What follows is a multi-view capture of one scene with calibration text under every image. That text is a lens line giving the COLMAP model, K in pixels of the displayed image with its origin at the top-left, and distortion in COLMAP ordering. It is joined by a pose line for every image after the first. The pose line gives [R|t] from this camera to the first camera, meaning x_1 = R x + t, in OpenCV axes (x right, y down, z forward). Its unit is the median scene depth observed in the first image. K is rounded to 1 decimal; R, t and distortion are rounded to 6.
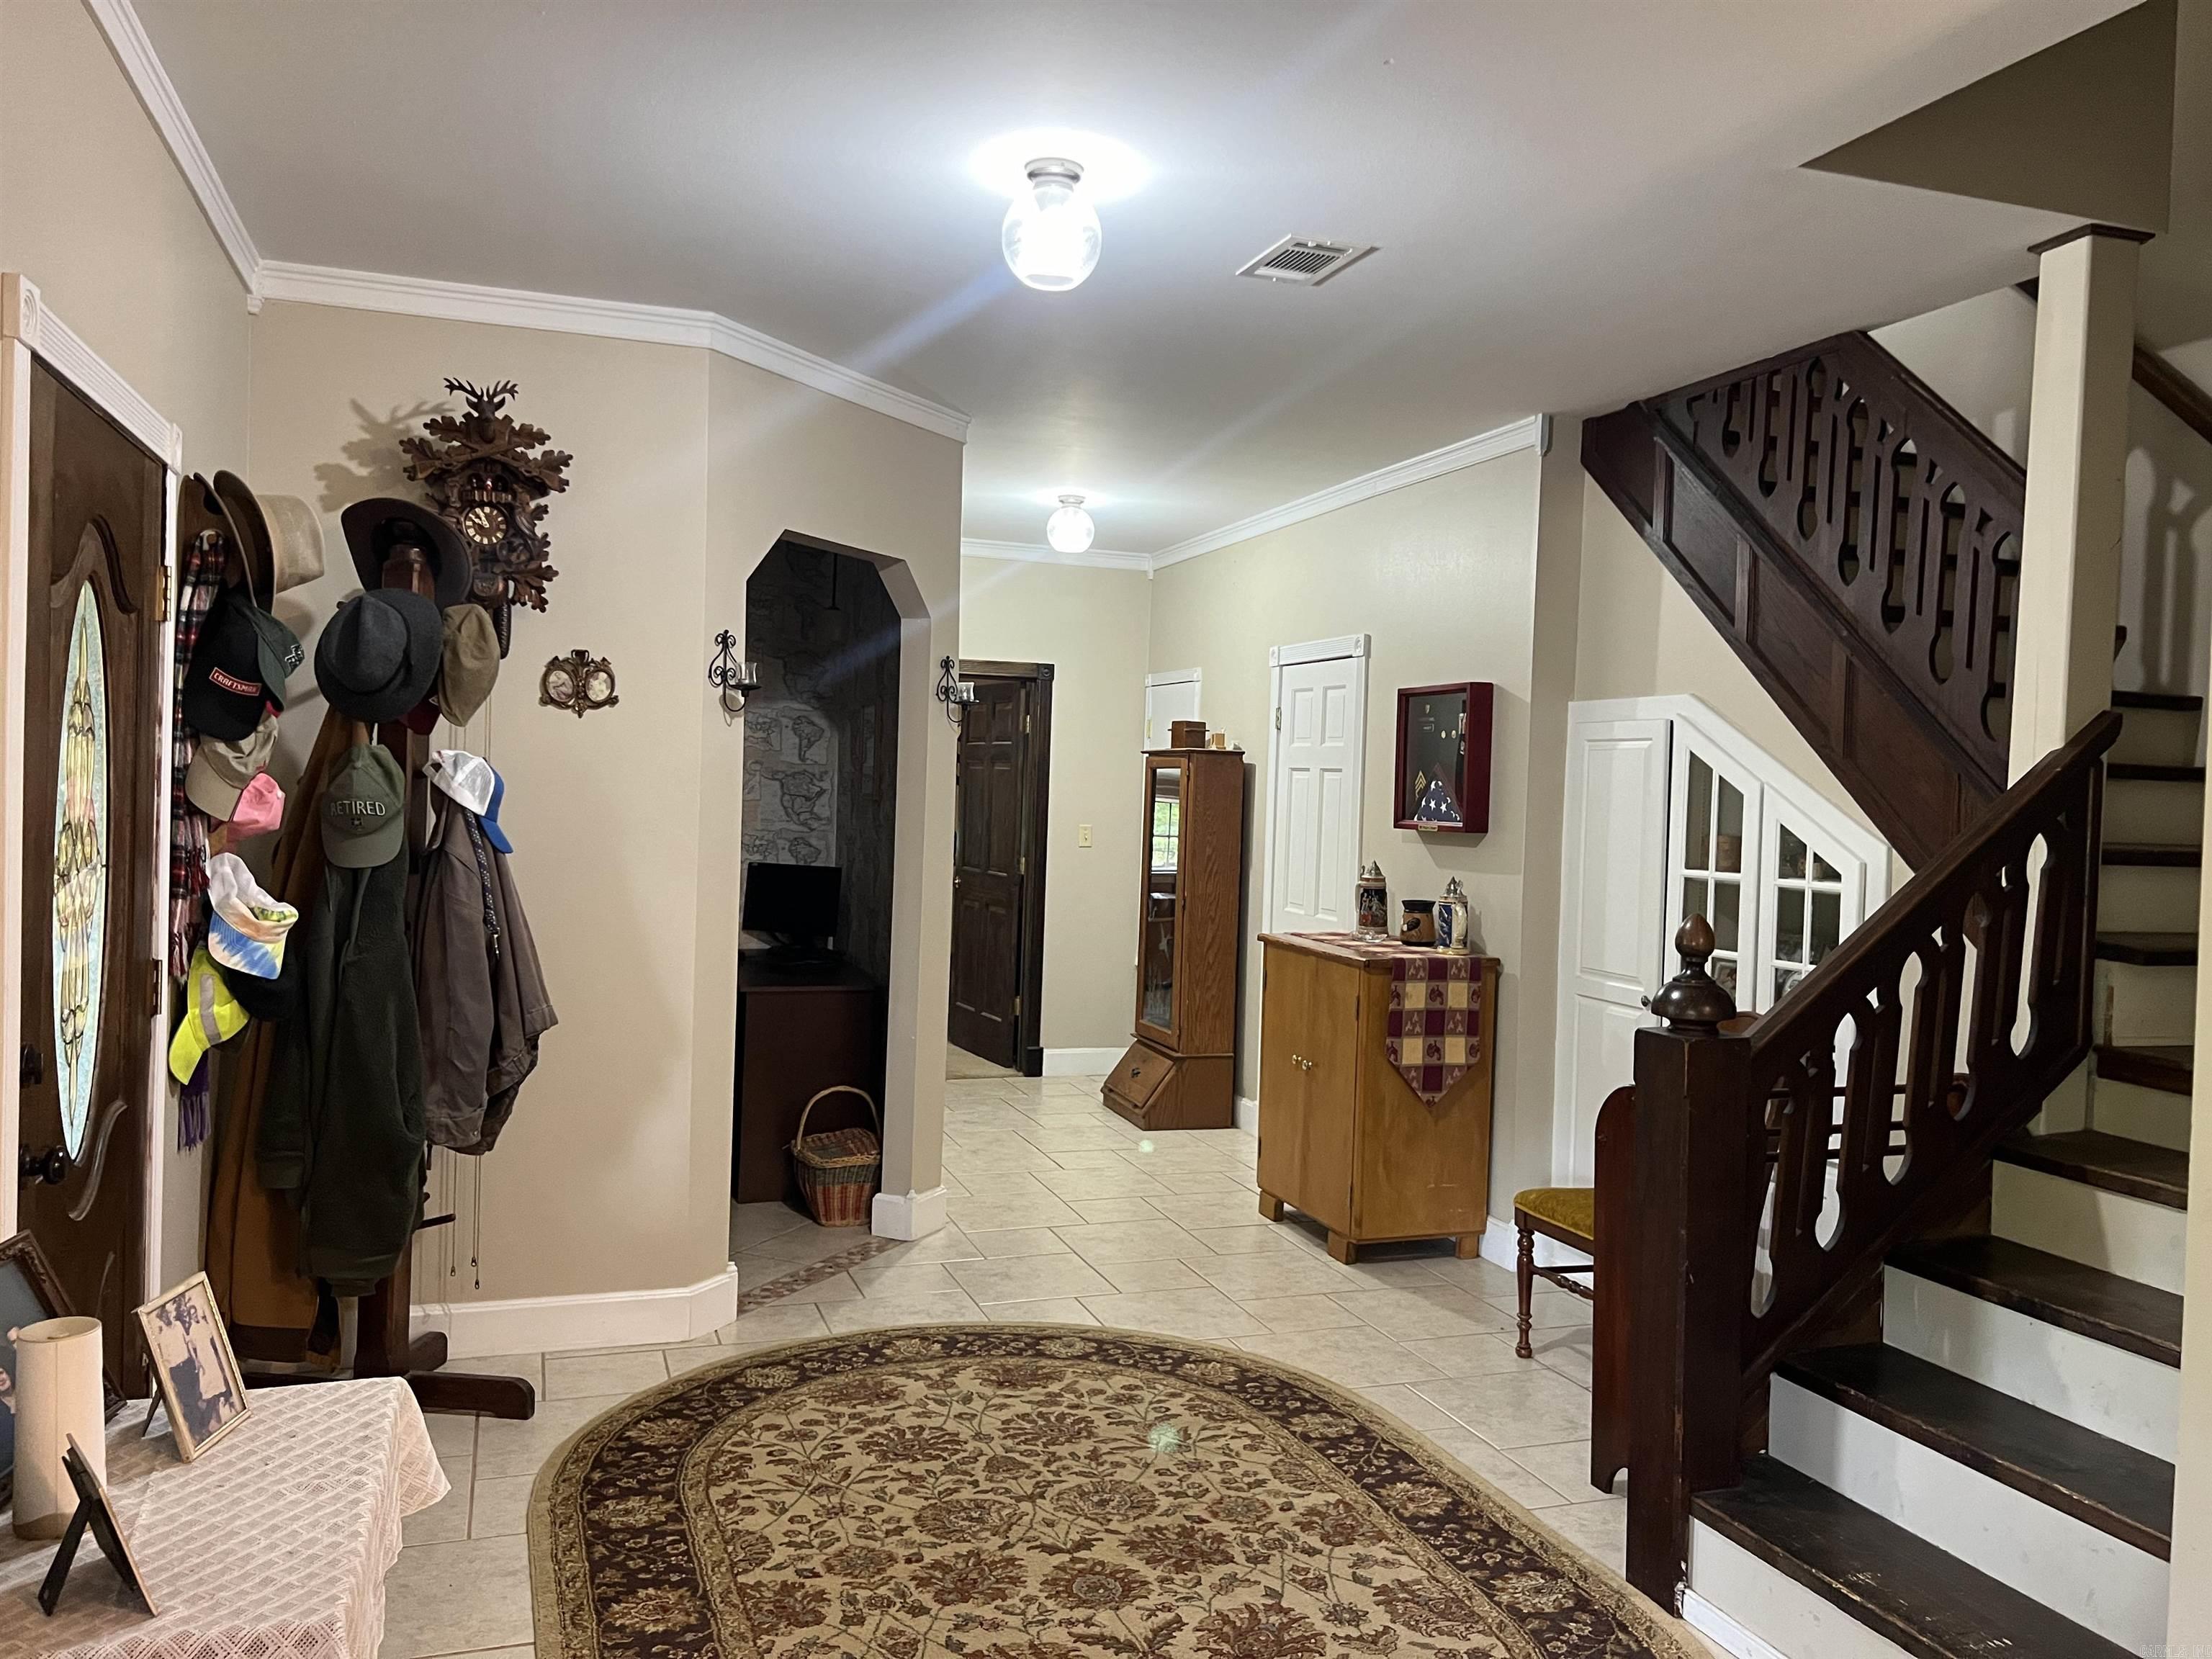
lens RADIAL K [[1671.9, 0, 1106.0], [0, 1671.9, 829.5], [0, 0, 1]] dist [0.096706, -0.122200]
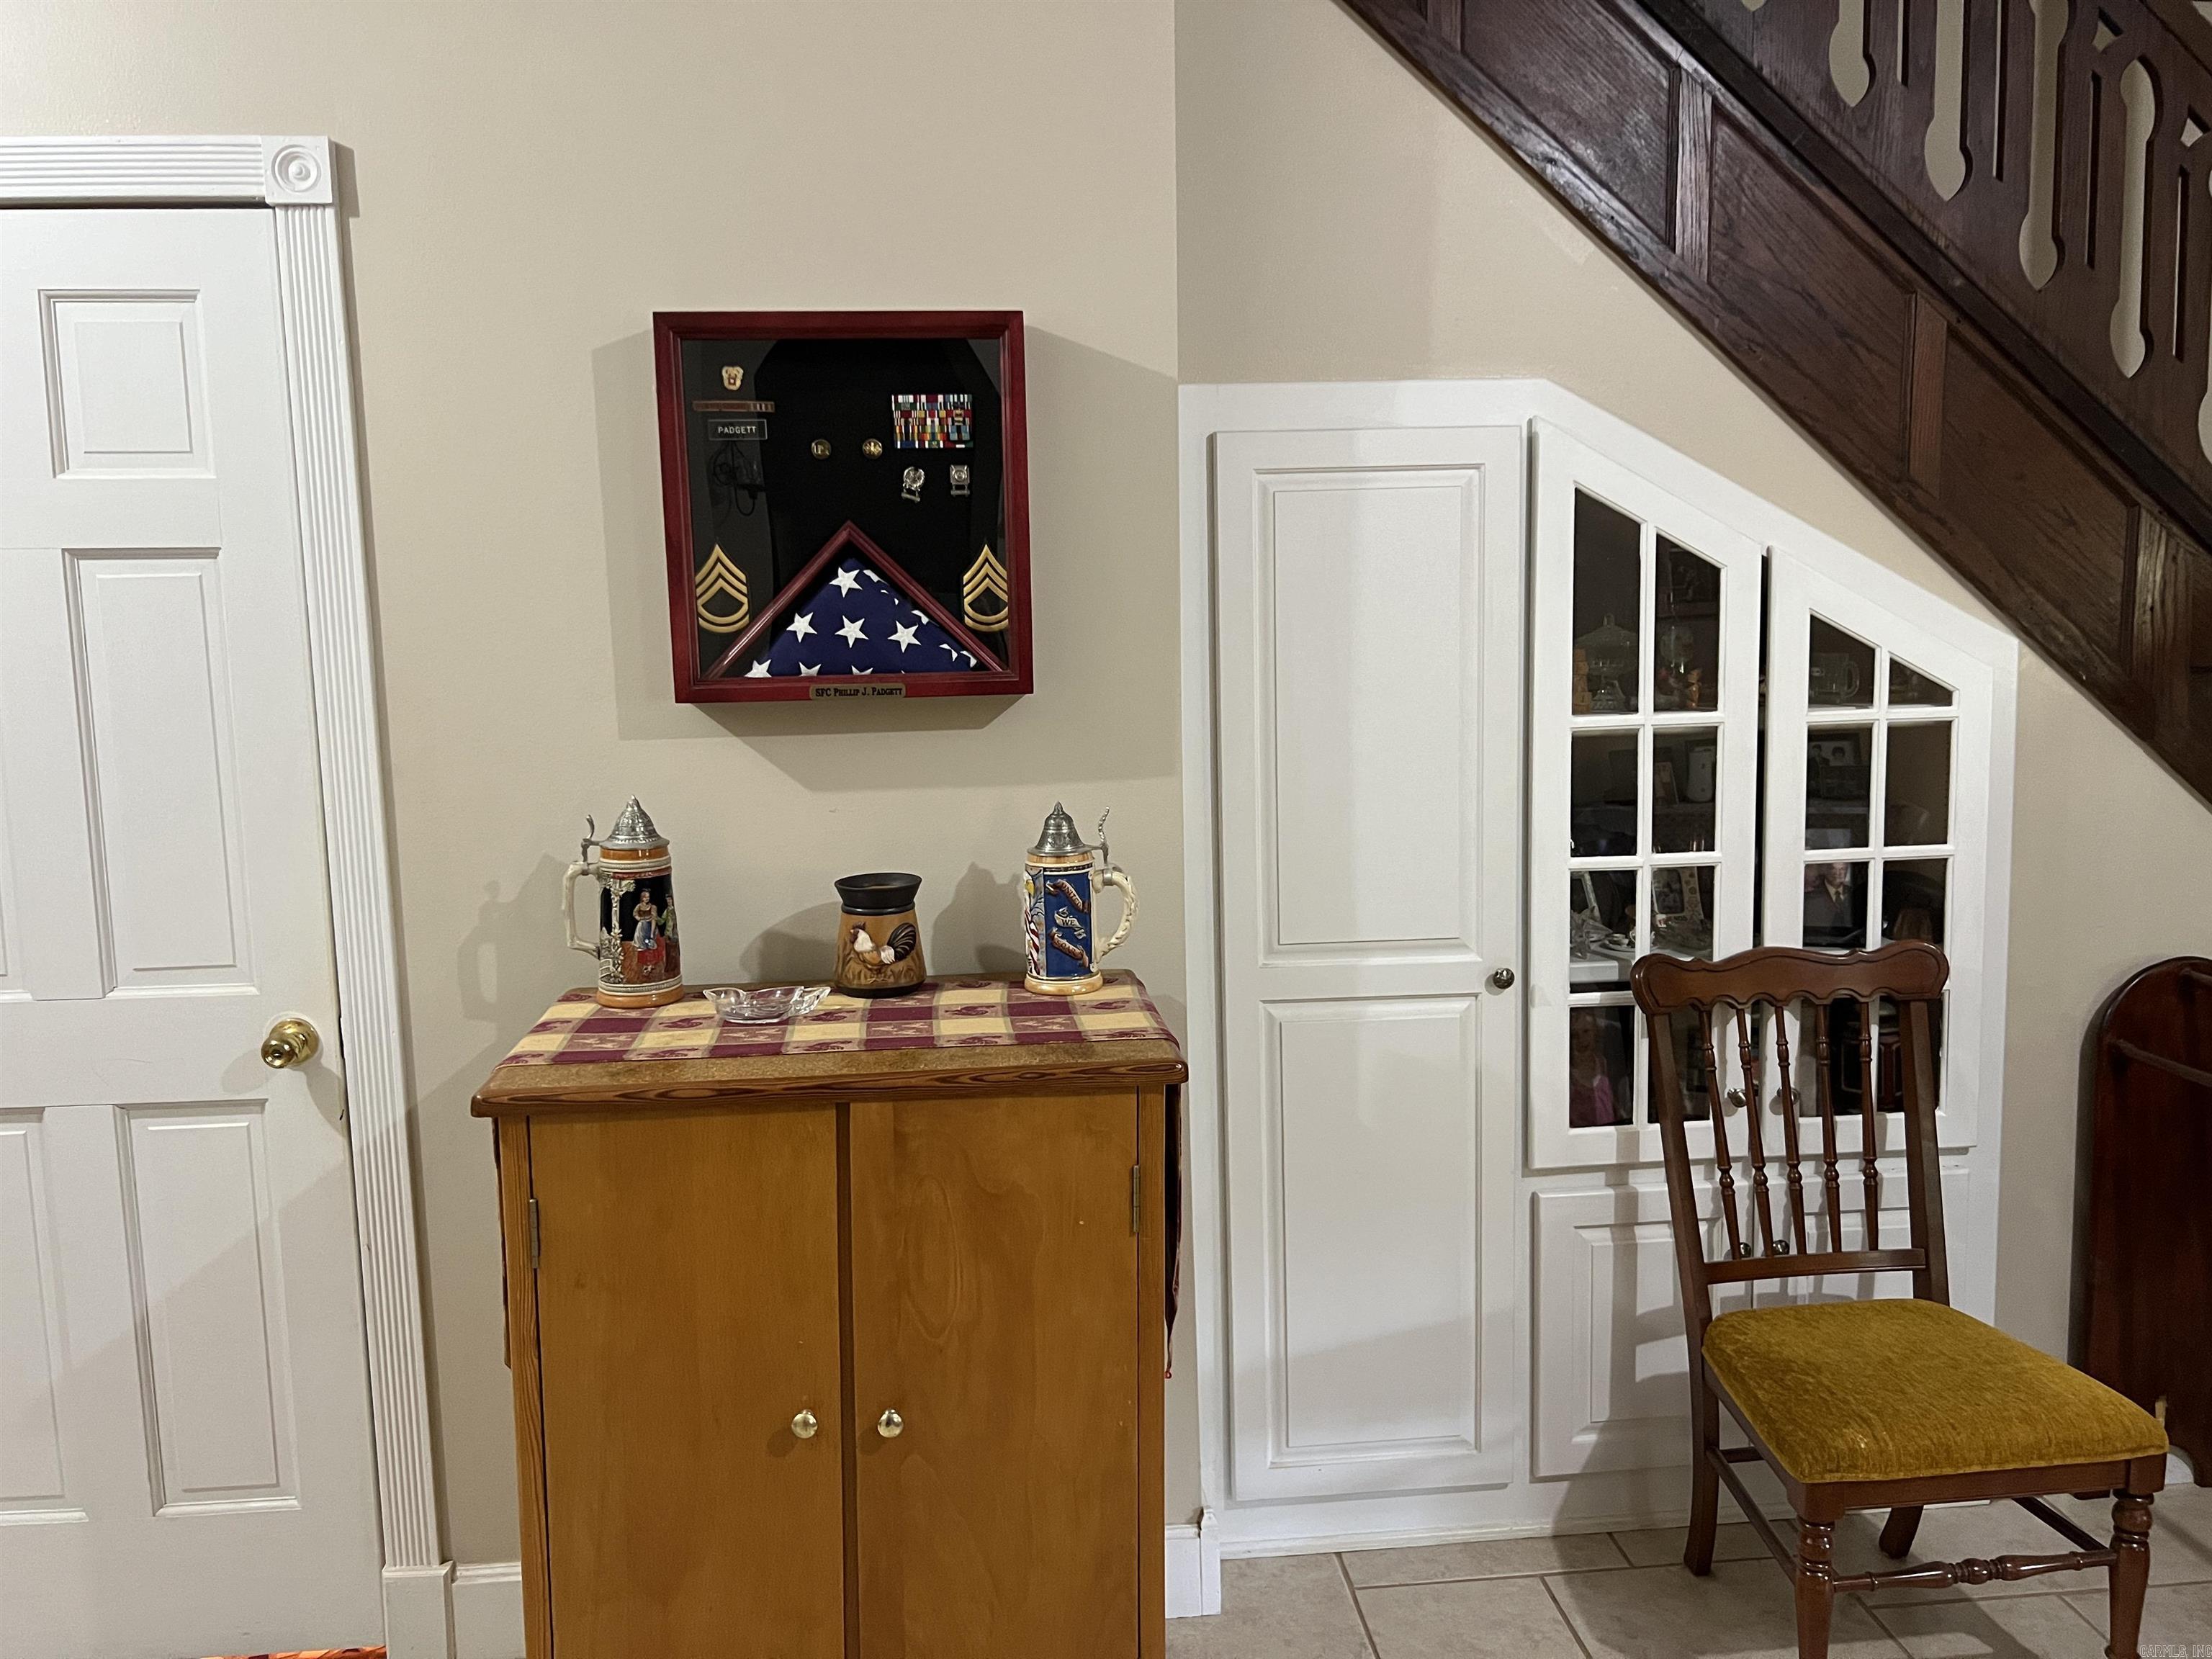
lens RADIAL K [[1671.9, 0, 1106.0], [0, 1671.9, 829.5], [0, 0, 1]] dist [0.096706, -0.122200]
pose [[0.232529, -0.148258, 0.961223, -0.207510], [0.059725, 0.988625, 0.138036, -0.023685], [-0.970754, 0.025312, 0.238739, 1.031354]]
